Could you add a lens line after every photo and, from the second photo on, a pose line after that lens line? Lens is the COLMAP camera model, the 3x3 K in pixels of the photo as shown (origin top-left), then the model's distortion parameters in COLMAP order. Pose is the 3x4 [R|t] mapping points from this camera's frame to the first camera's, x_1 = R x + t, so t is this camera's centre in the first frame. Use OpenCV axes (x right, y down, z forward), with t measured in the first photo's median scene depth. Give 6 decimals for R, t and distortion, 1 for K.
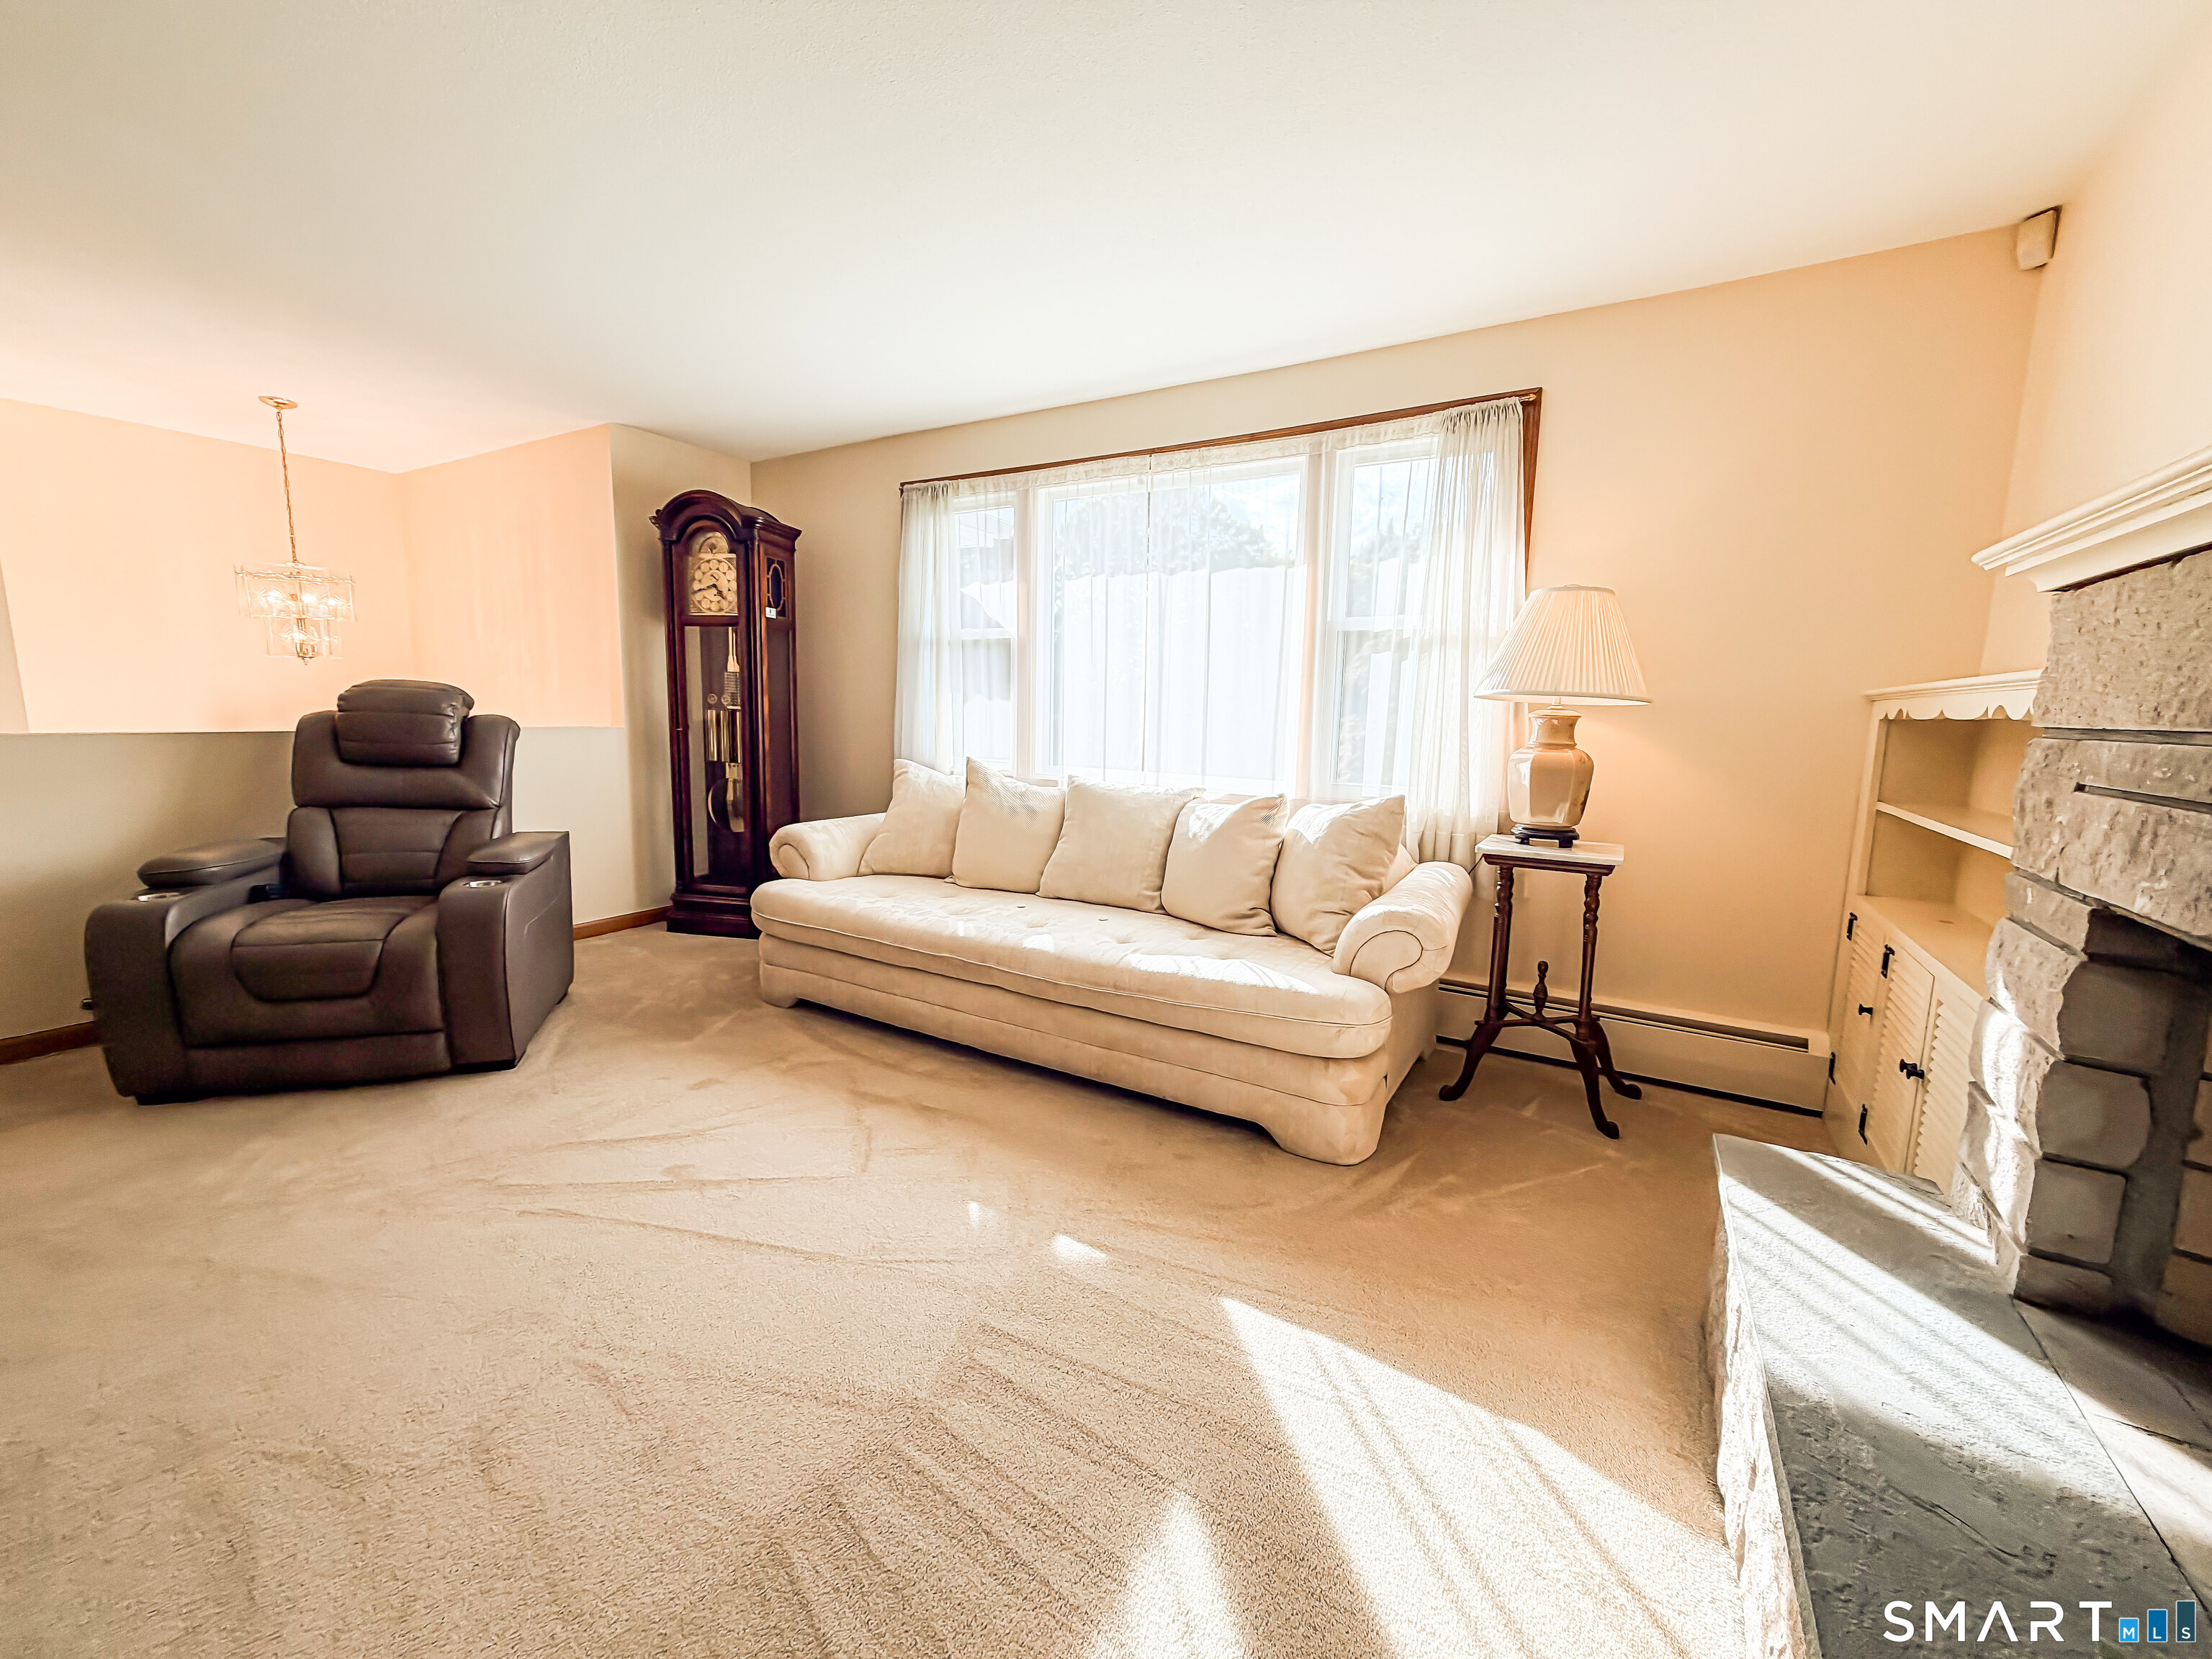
lens RADIAL K [[880.8, 0, 1099.9], [0, 880.8, 828.2], [0, 0, 1]] dist [-0.000497, 0.000555]
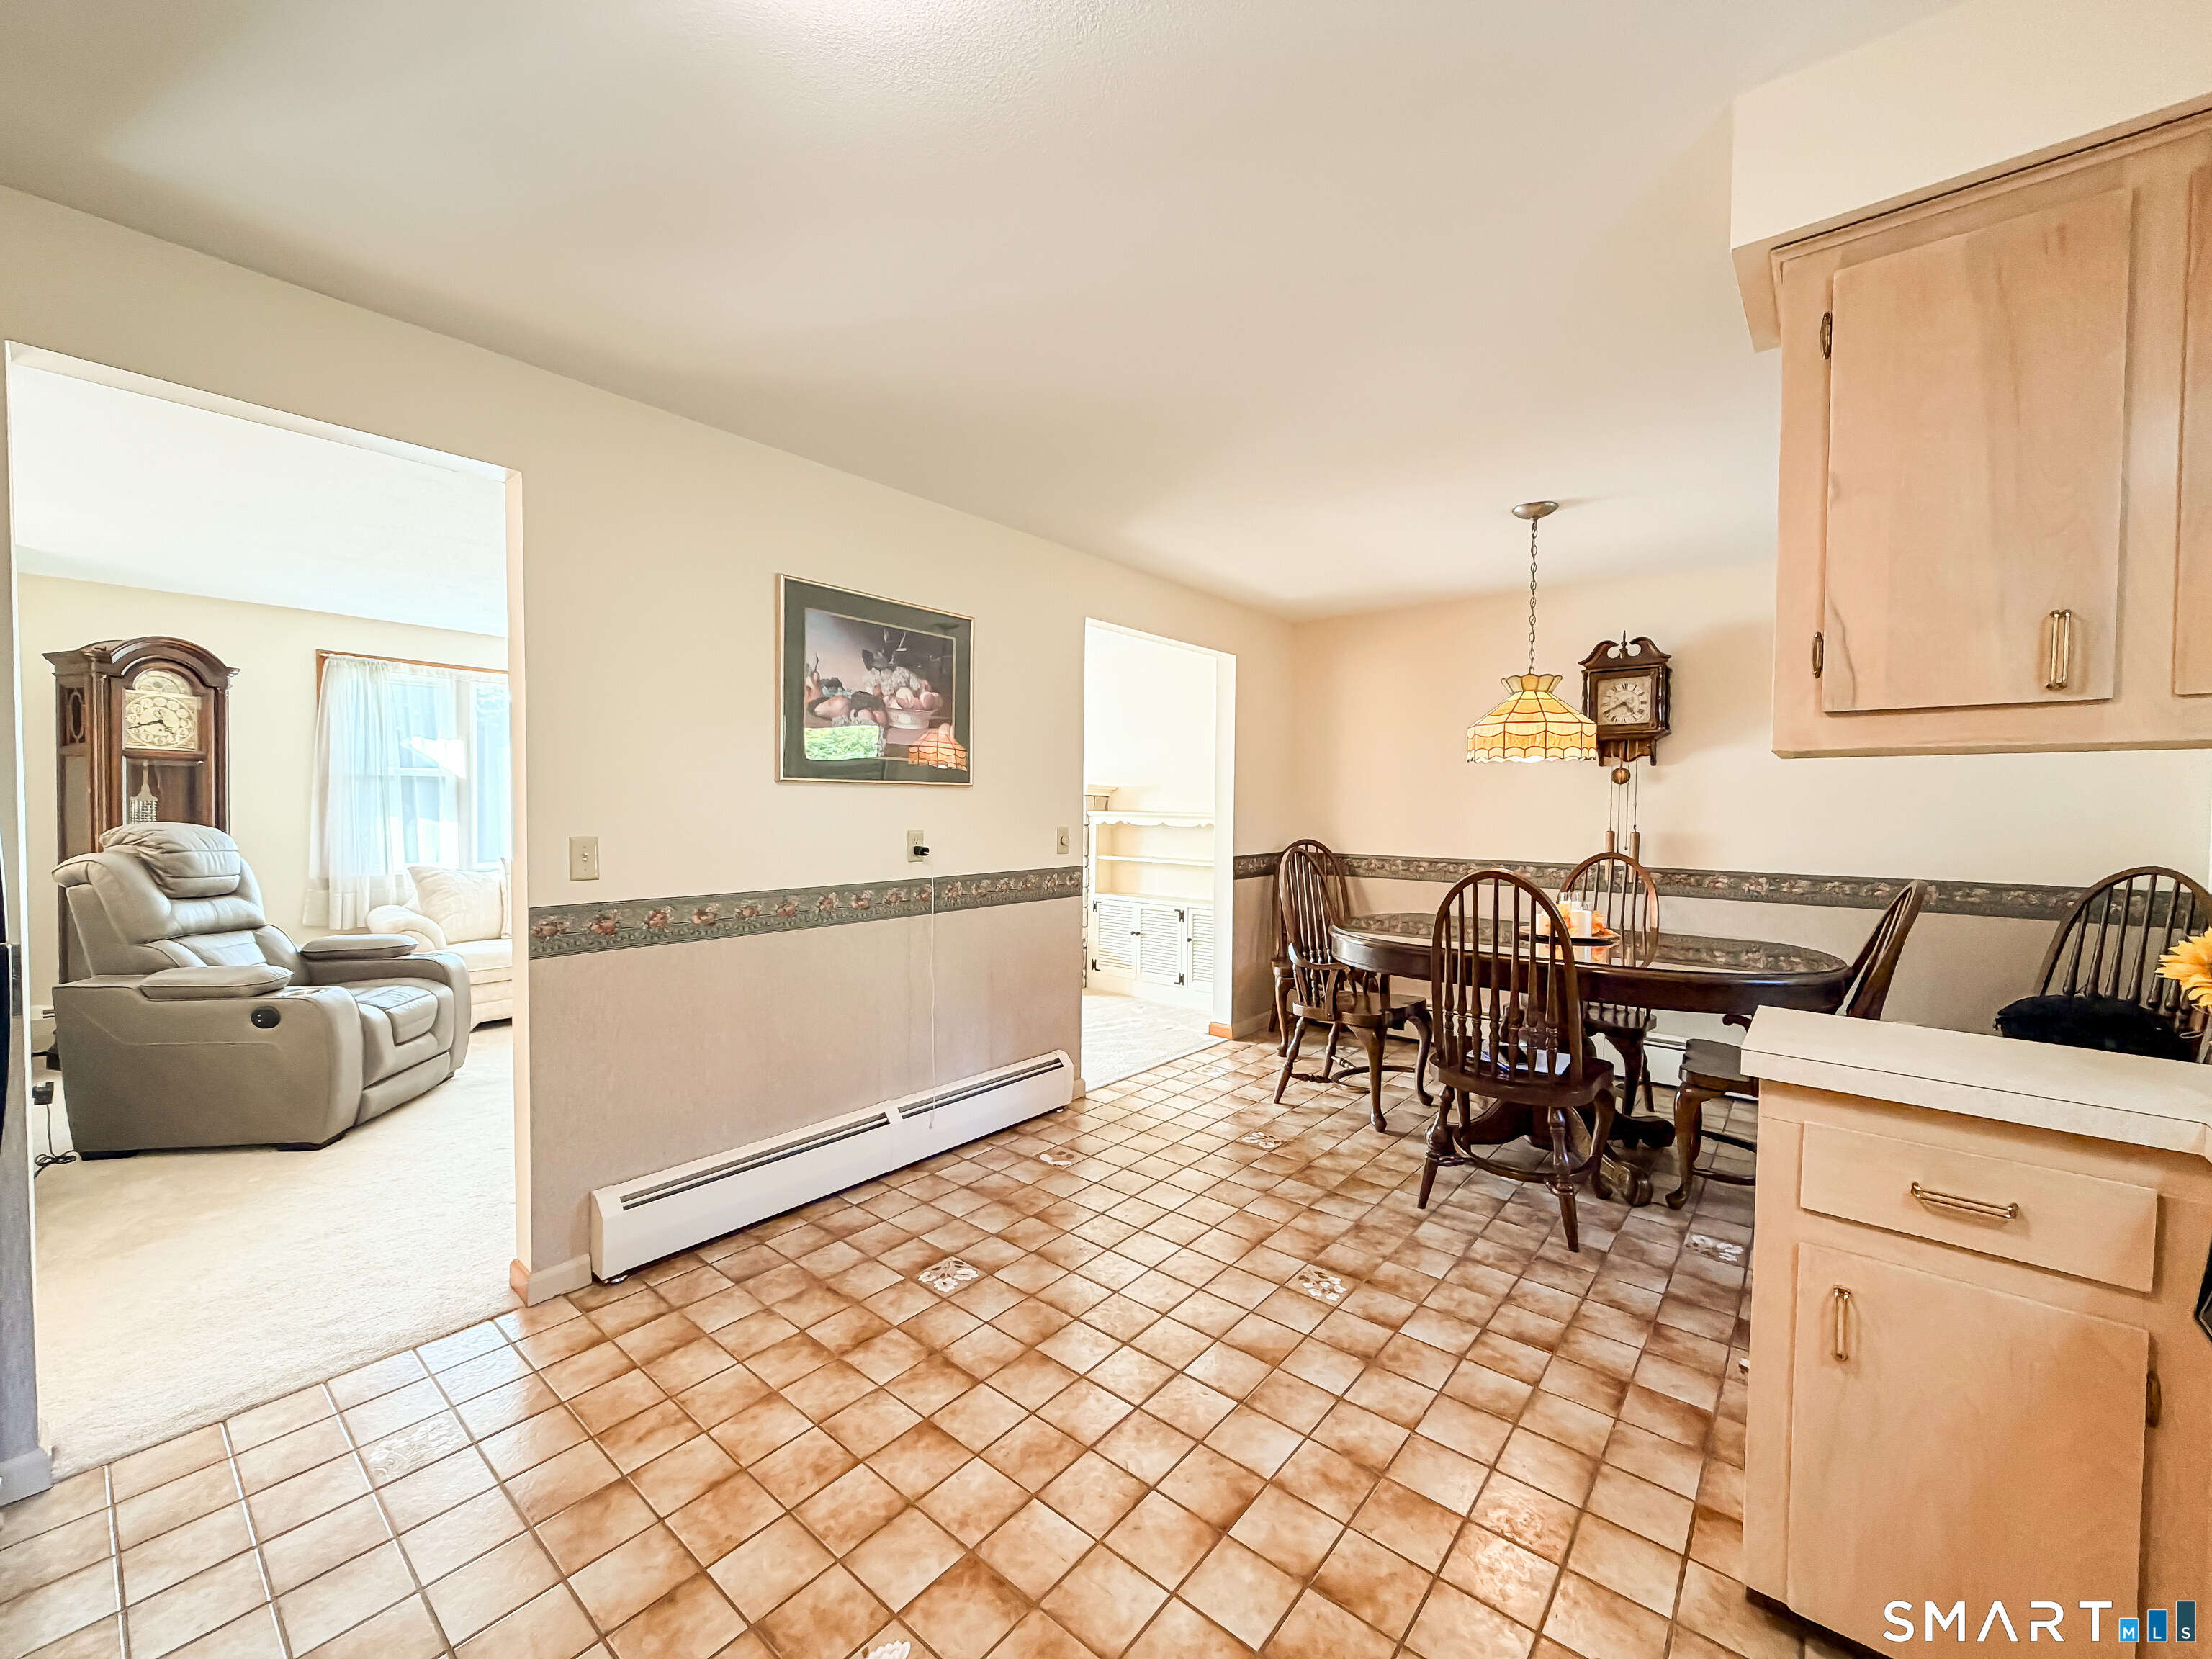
lens RADIAL K [[880.8, 0, 1103.9], [0, 880.8, 816.3], [0, 0, 1]] dist [-0.000497, 0.000555]
pose [[0.154113, -0.032573, 0.987516, -1.964014], [0.134089, 0.990900, 0.011758, -0.036356], [-0.978912, 0.130602, 0.157078, -0.383210]]
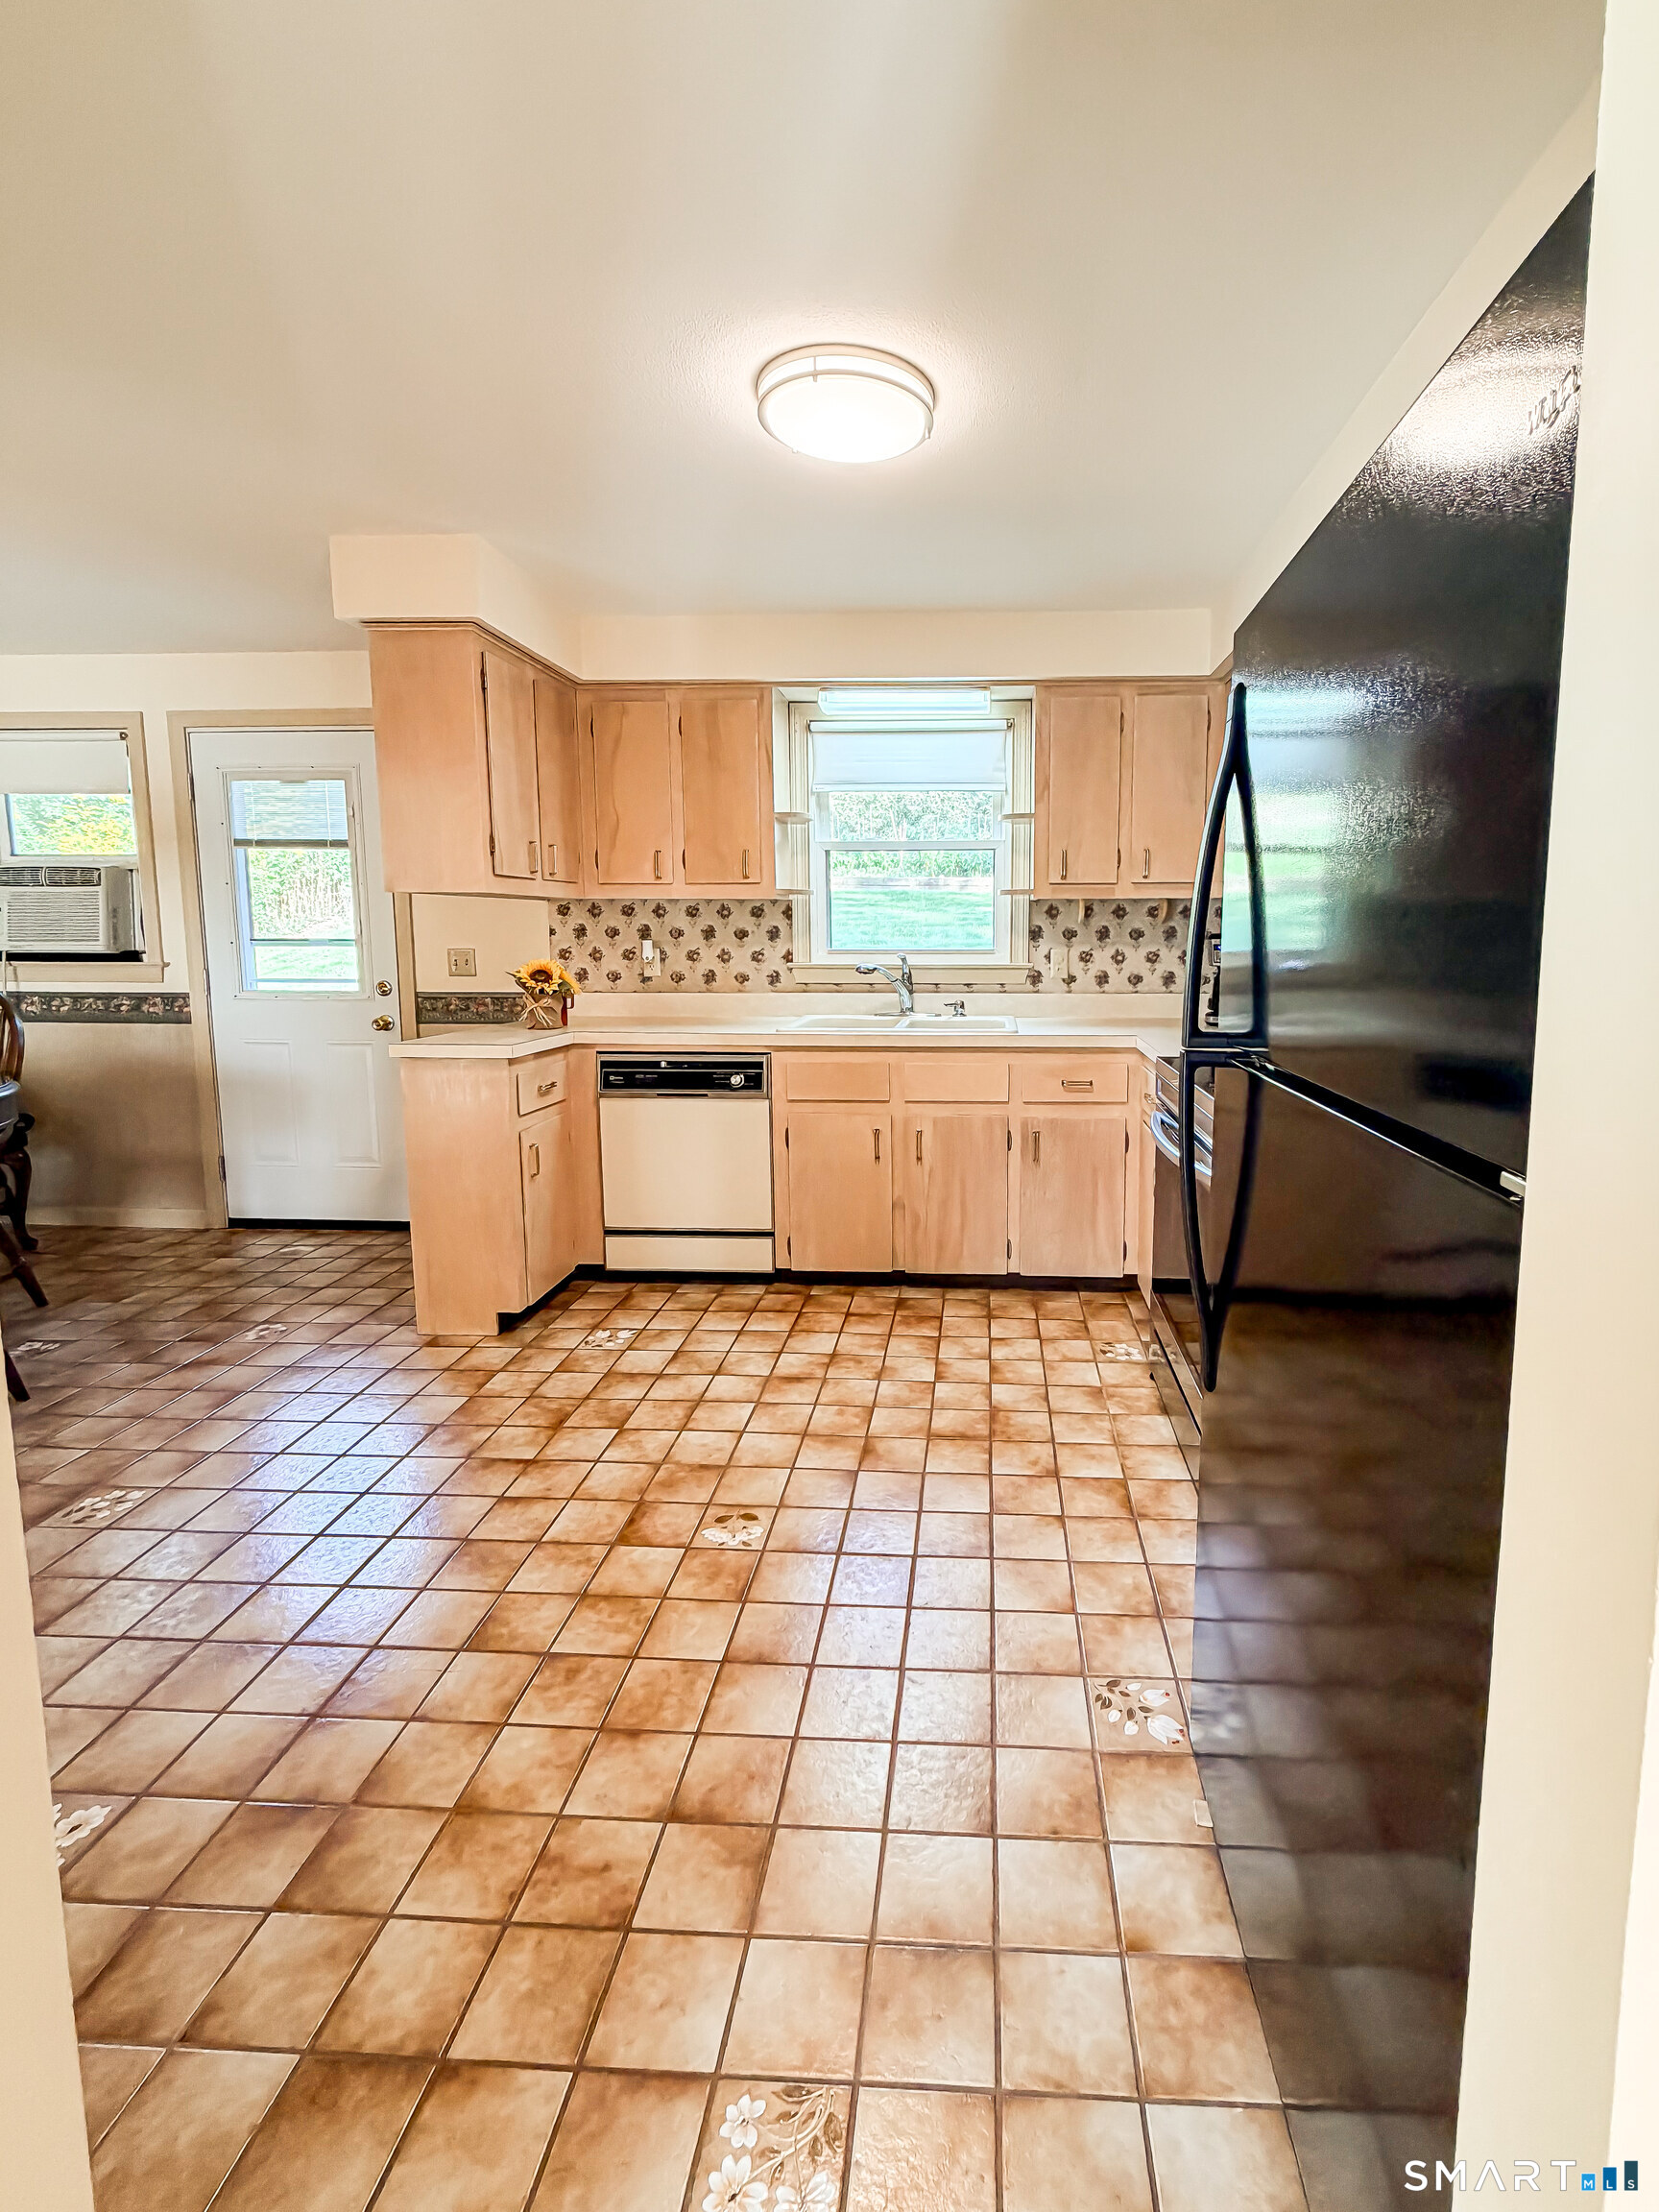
lens RADIAL K [[995.5, 0, 938.3], [0, 995.5, 1040.4], [0, 0, 1]] dist [0.000382, -0.000757]
pose [[-0.879956, 0.035119, -0.473755, -1.306966], [-0.082217, 0.970956, 0.224687, -0.143711], [0.467887, 0.236665, -0.851511, 0.527310]]
